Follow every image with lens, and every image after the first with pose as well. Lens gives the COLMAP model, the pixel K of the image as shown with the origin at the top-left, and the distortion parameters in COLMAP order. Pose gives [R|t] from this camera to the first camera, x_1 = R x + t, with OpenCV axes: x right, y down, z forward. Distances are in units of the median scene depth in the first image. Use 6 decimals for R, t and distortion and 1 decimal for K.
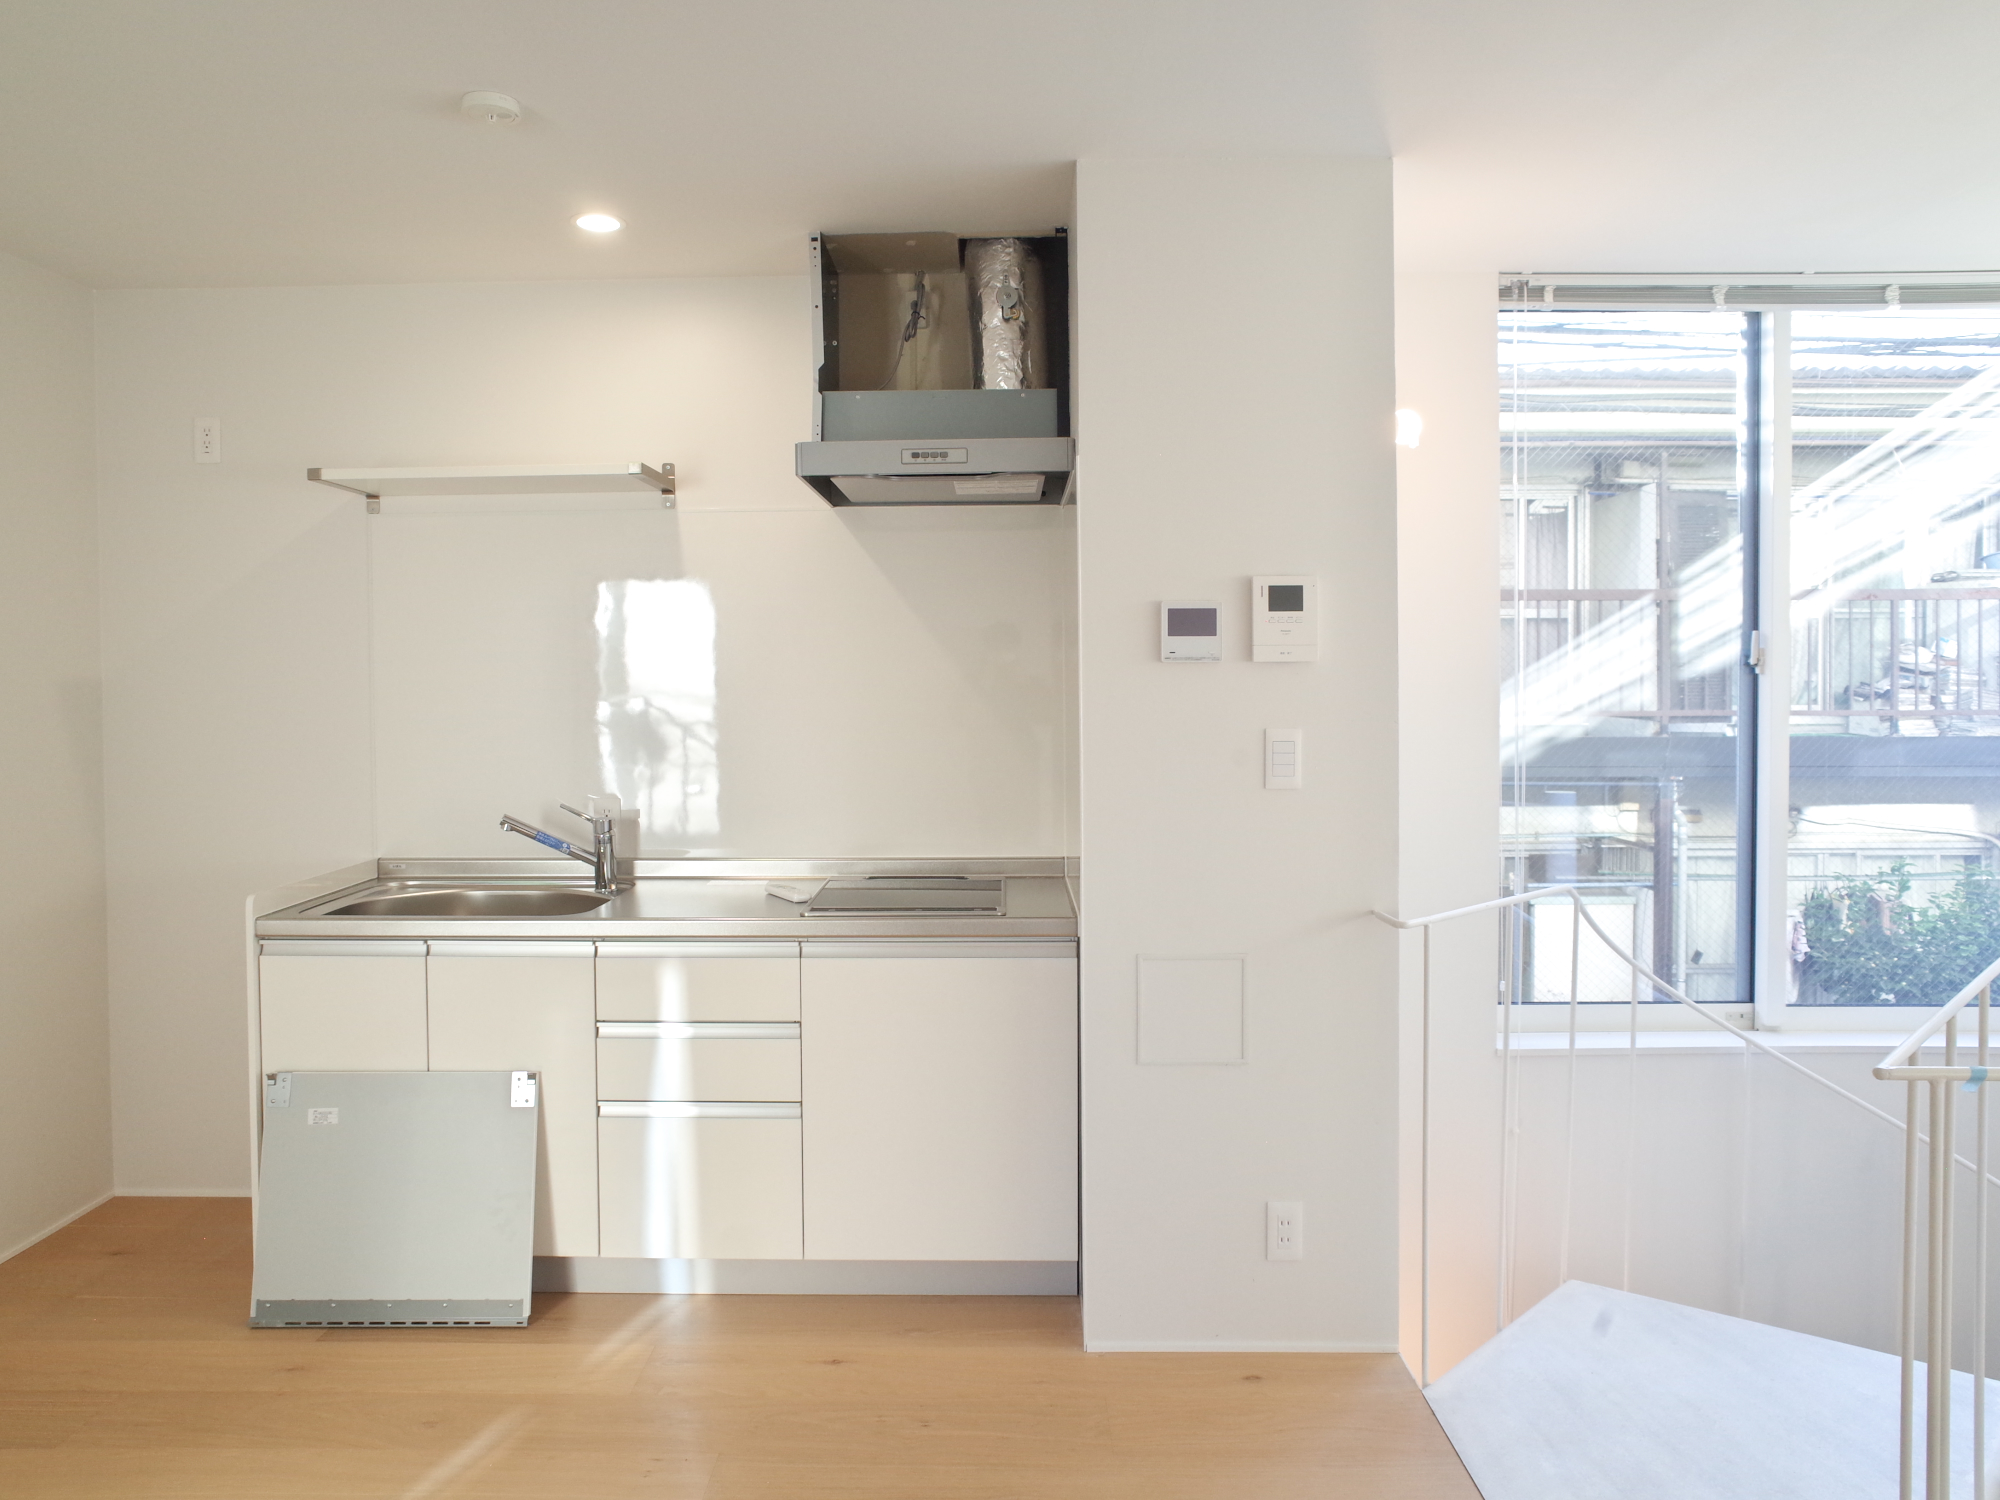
lens RADIAL K [[1386.3, 0, 945.4], [0, 1386.3, 662.7], [0, 0, 1]] dist [-0.050133, 0.041837]
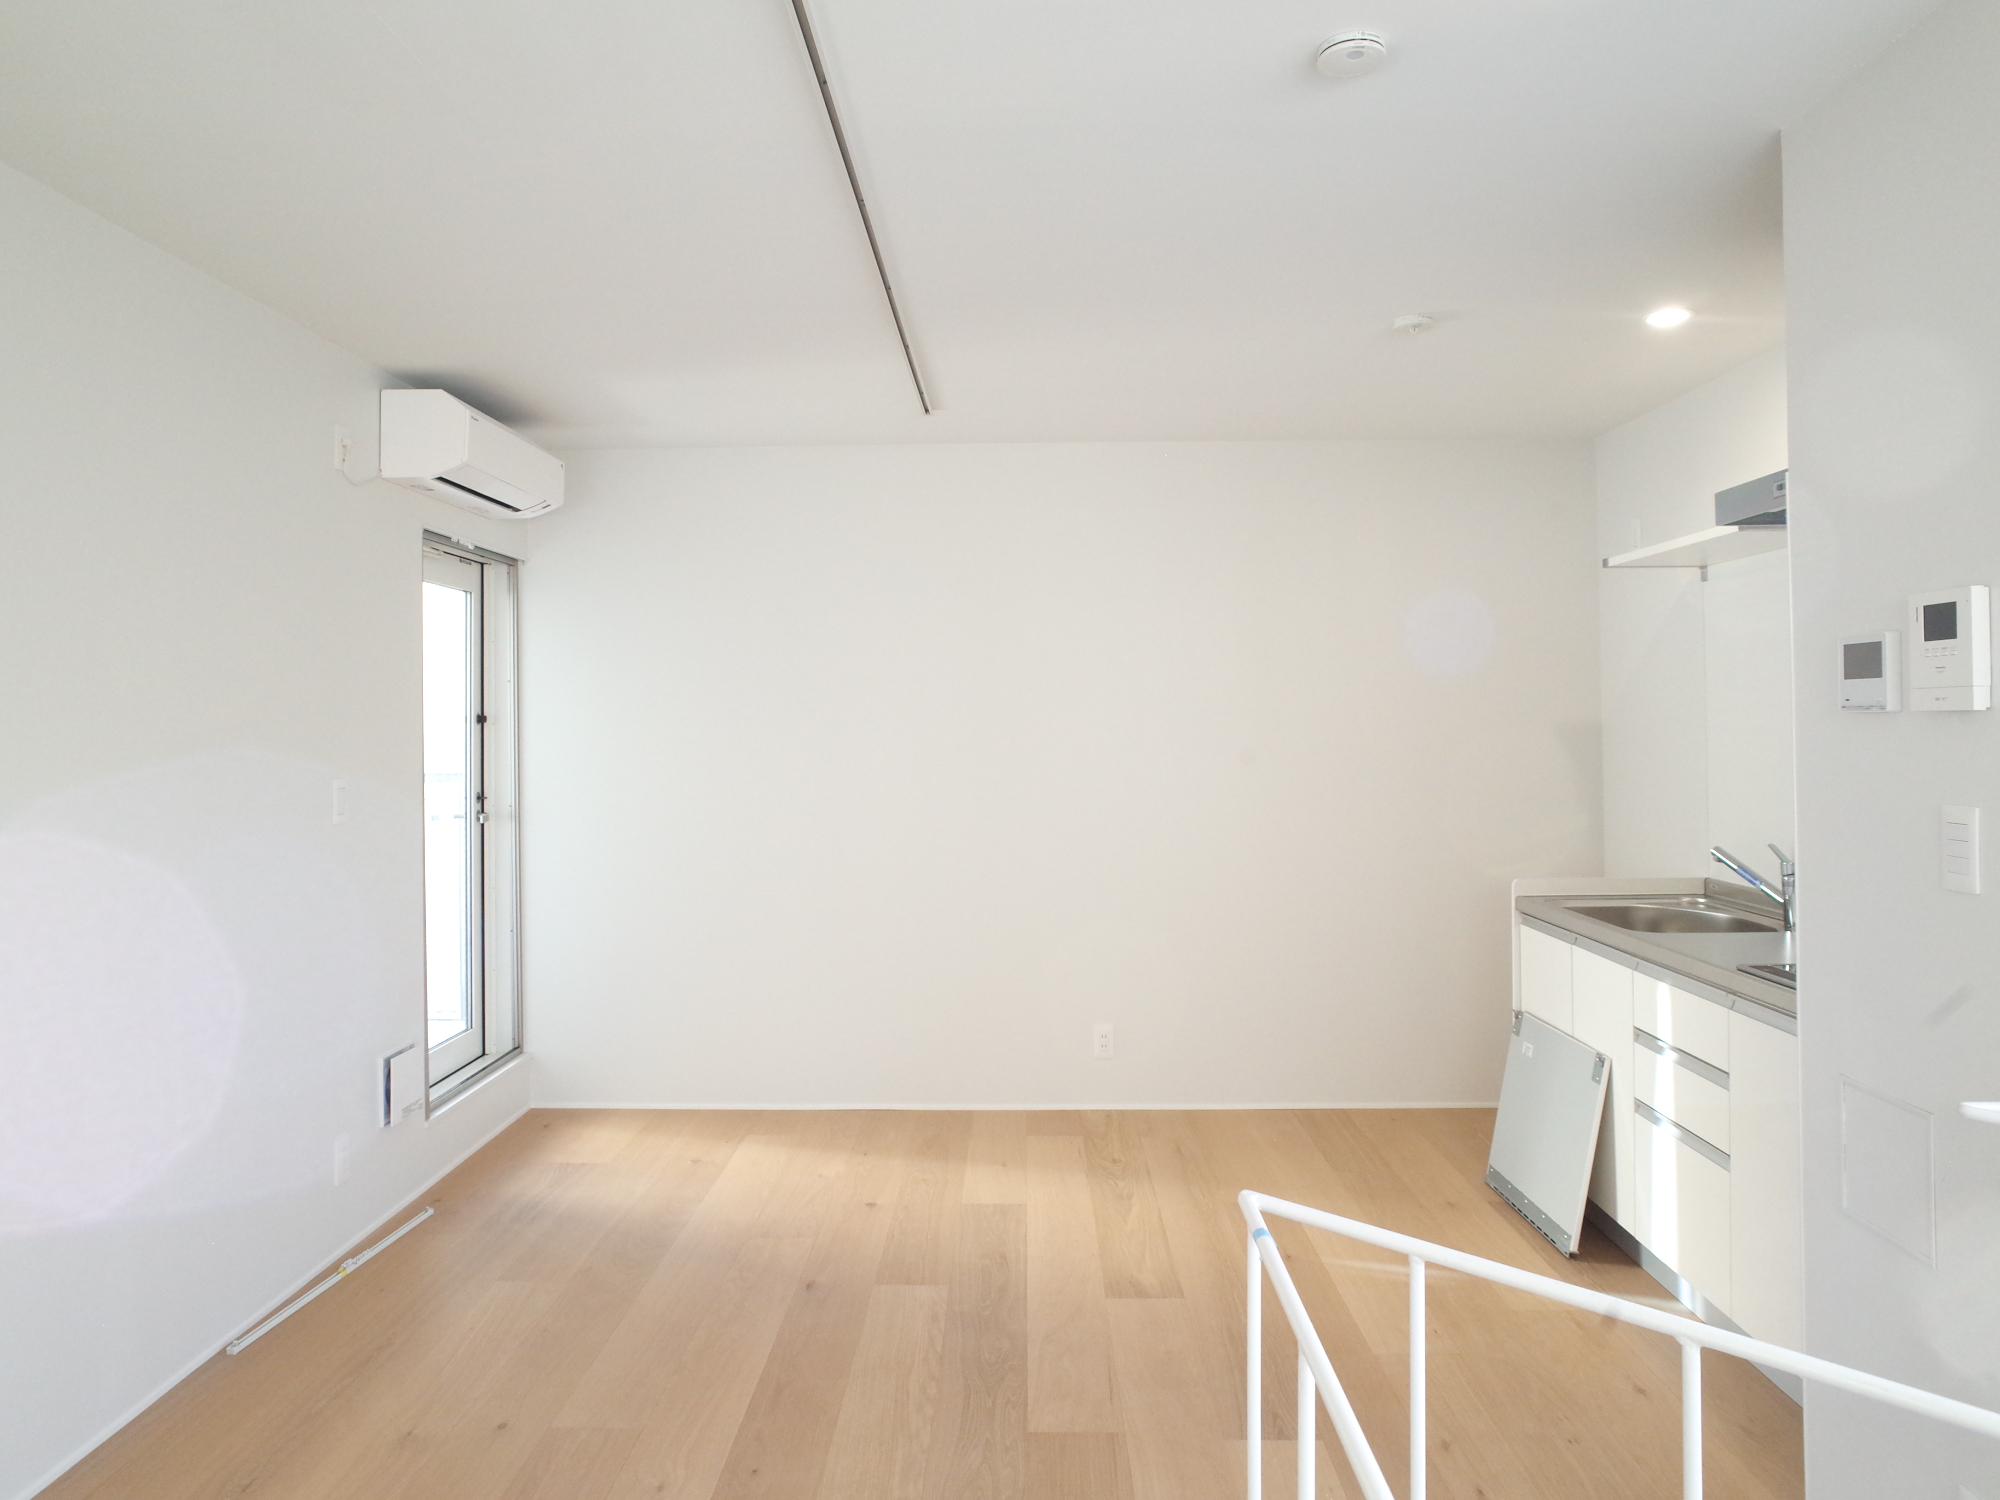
lens RADIAL K [[1386.3, 0, 945.4], [0, 1386.3, 662.7], [0, 0, 1]] dist [-0.050133, 0.041837]
pose [[-0.043868, -0.034825, -0.998430, 0.944238], [0.002983, 0.999383, -0.034990, -0.002154], [0.999033, -0.004513, -0.043737, 0.505384]]
